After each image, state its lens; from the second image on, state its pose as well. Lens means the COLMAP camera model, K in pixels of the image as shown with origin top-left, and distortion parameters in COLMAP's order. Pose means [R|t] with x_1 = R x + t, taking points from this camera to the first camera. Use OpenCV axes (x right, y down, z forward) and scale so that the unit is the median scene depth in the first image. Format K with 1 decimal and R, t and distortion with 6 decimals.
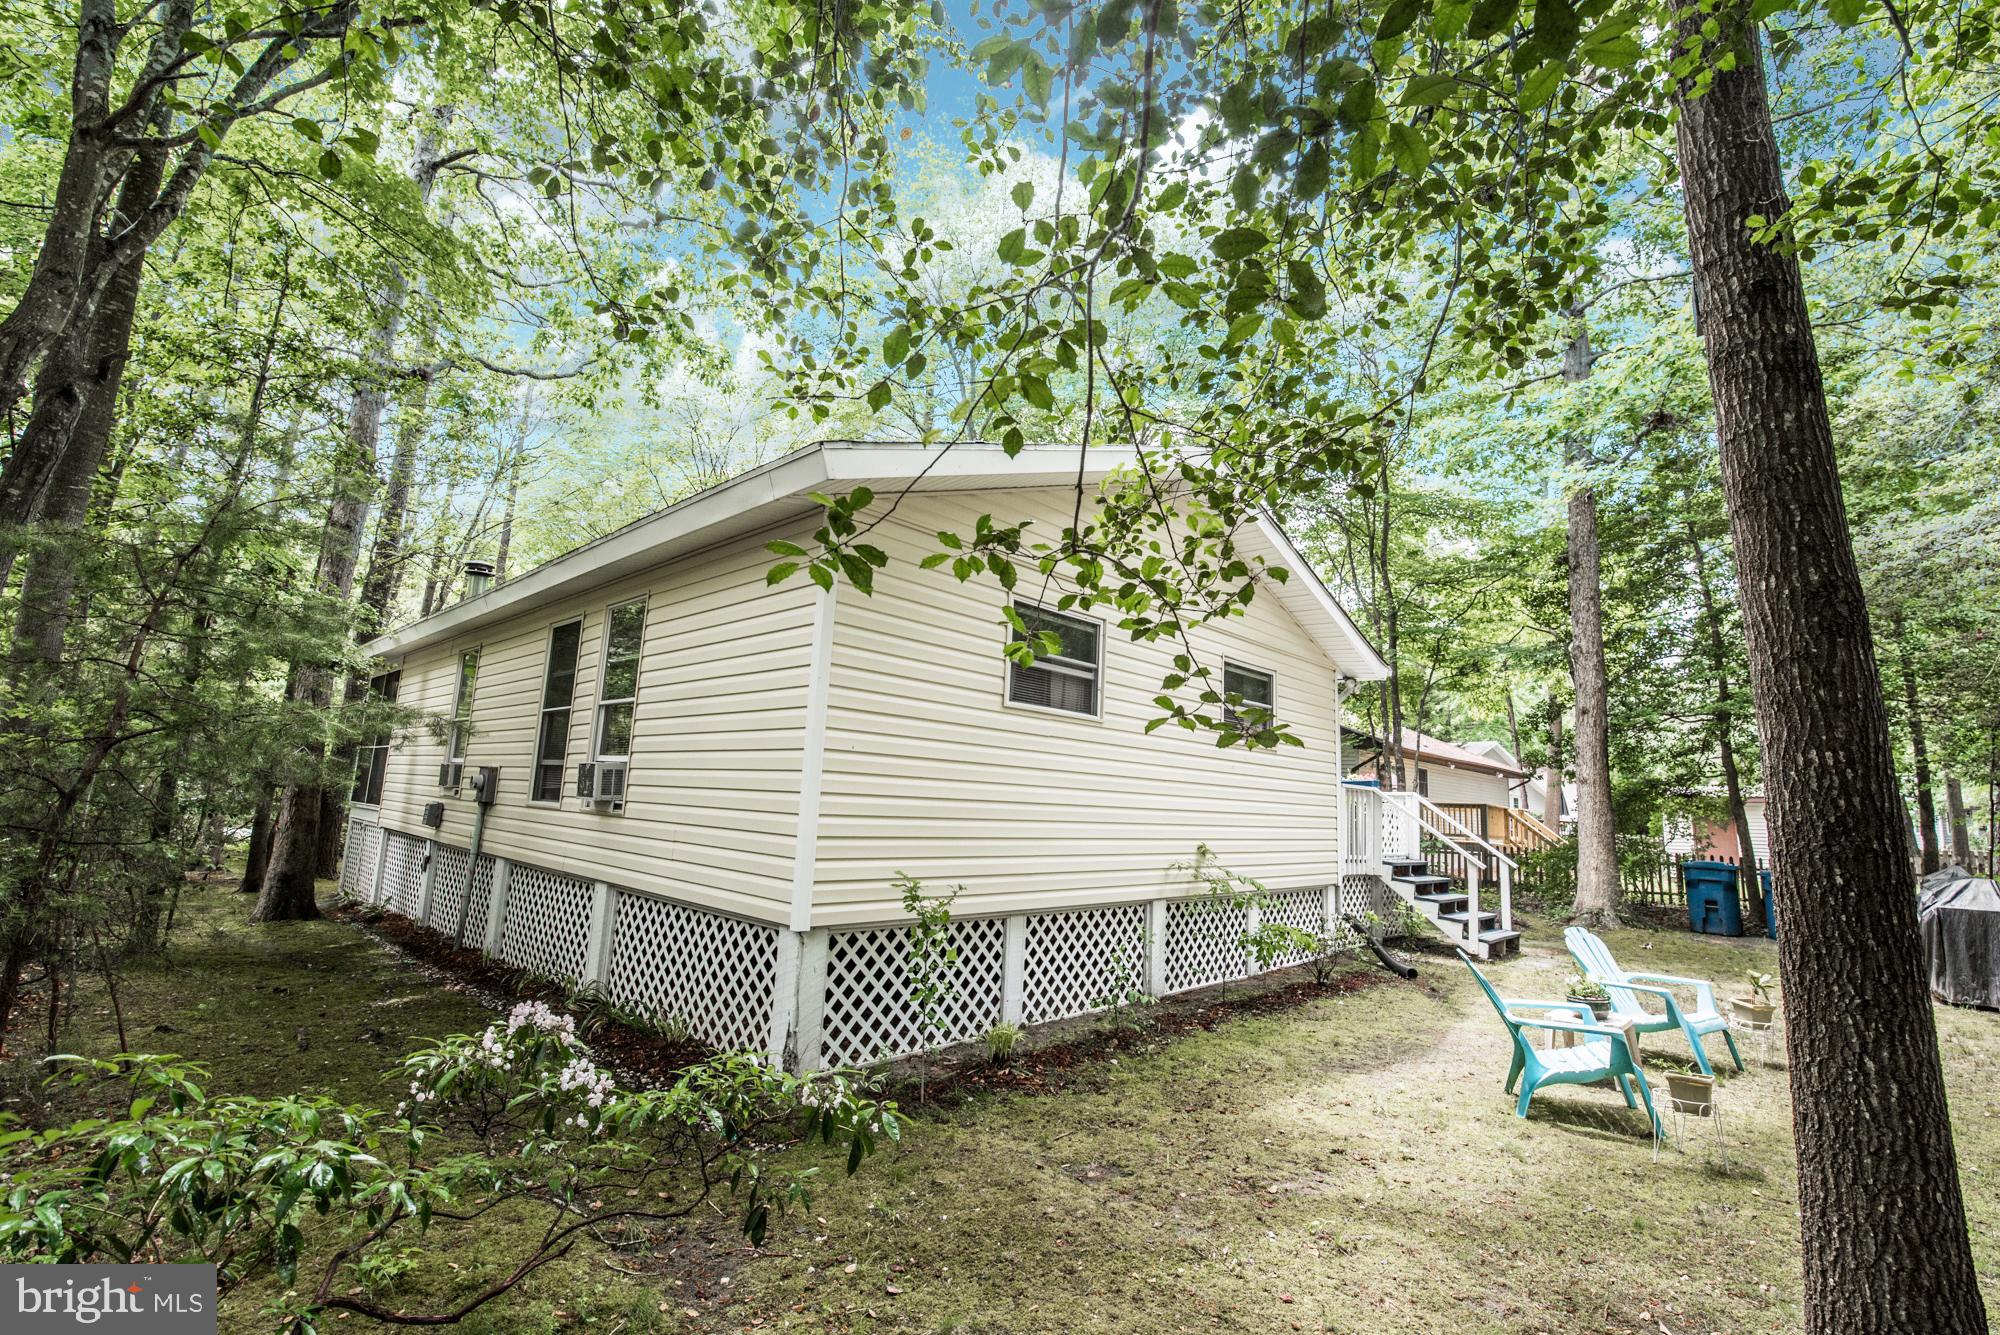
lens RADIAL K [[857.0, 0, 1002.7], [0, 857.0, 670.3], [0, 0, 1]] dist [-0.000802, -0.000051]
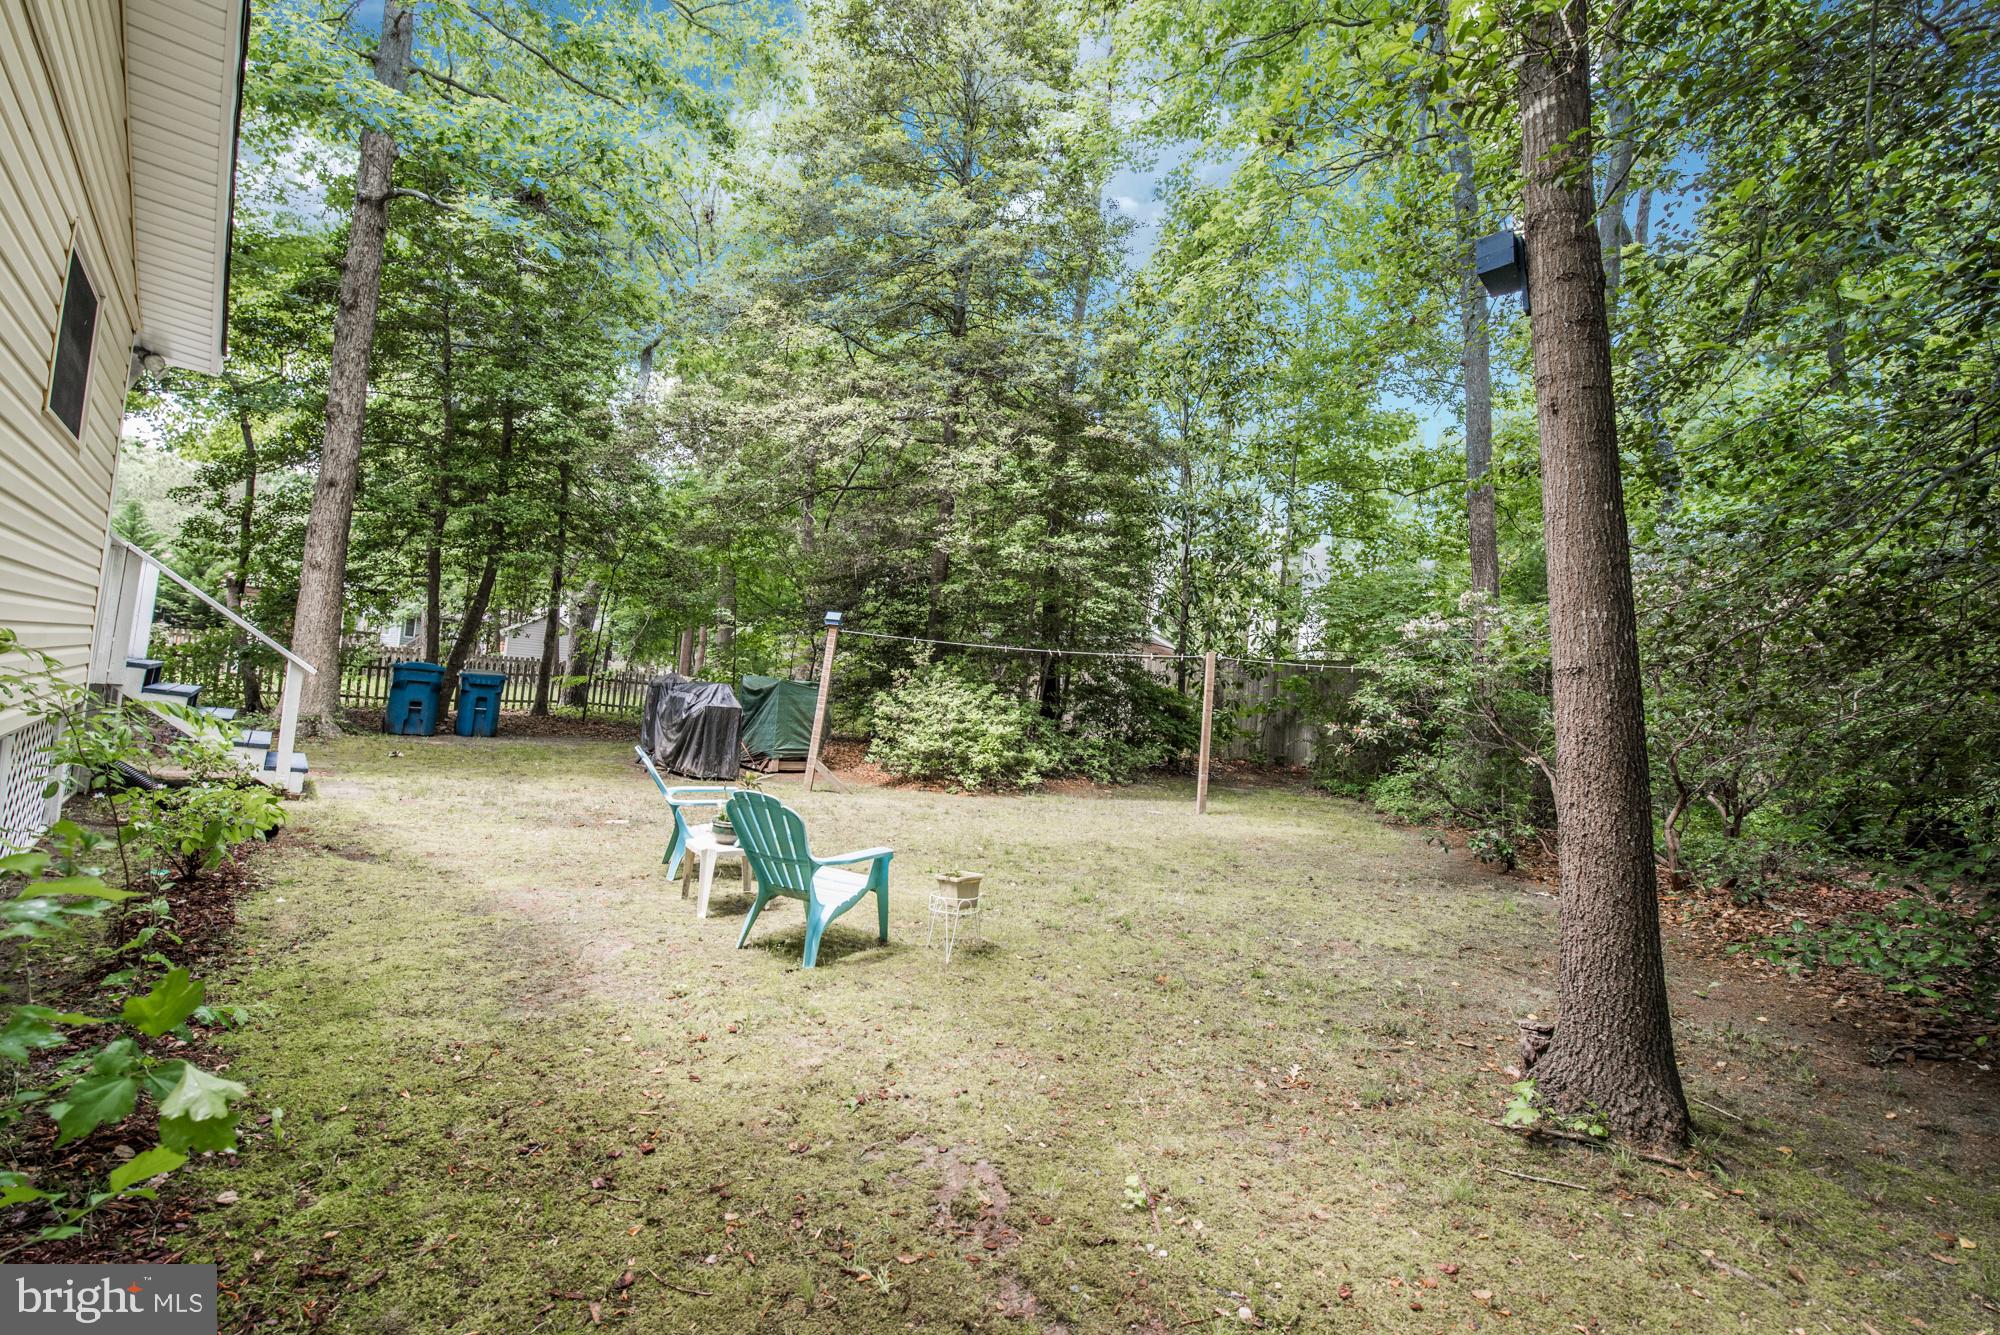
lens RADIAL K [[857.0, 0, 1002.7], [0, 857.0, 670.3], [0, 0, 1]] dist [-0.000802, -0.000051]
pose [[0.087807, 0.005479, 0.996122, -0.234612], [-0.240967, 0.970403, 0.015903, 0.152831], [-0.966553, -0.241429, 0.086528, 0.748731]]
